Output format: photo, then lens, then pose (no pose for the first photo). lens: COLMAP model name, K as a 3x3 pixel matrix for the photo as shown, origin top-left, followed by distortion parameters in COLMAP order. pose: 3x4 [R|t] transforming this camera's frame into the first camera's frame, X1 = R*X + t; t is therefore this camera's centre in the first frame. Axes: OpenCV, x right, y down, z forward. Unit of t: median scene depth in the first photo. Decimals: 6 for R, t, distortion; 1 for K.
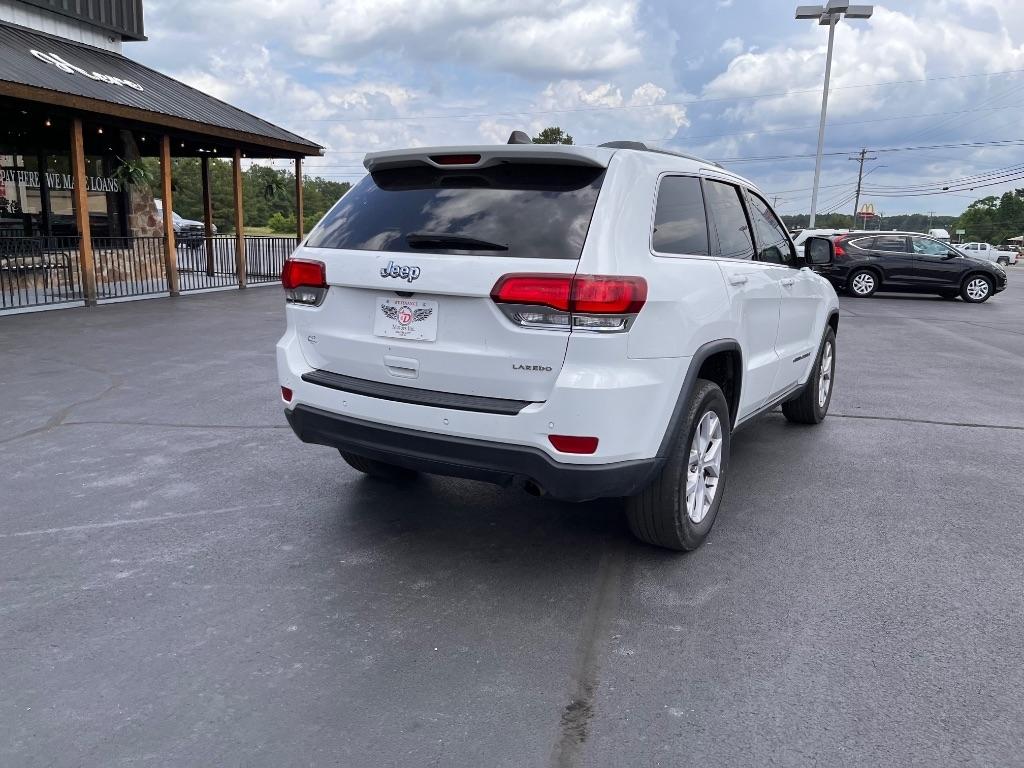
lens RADIAL K [[767.8, 0, 507.1], [0, 767.8, 387.6], [0, 0, 1]] dist [0.061638, -0.097992]
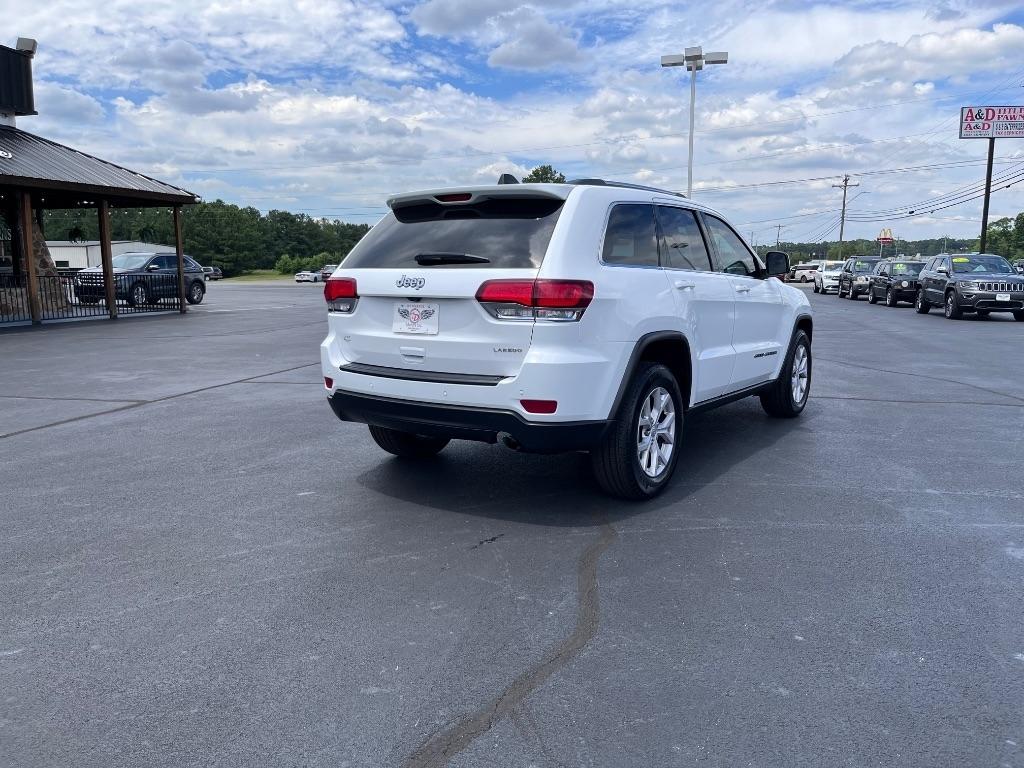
lens RADIAL K [[751.3, 0, 512.0], [0, 751.3, 384.0], [0, 0, 1]] dist [0.001489, -0.083825]
pose [[0.998346, -0.020690, -0.053640, 0.091990], [0.018470, 0.998965, -0.041565, 0.073452], [0.054444, 0.040505, 0.997695, -0.247543]]
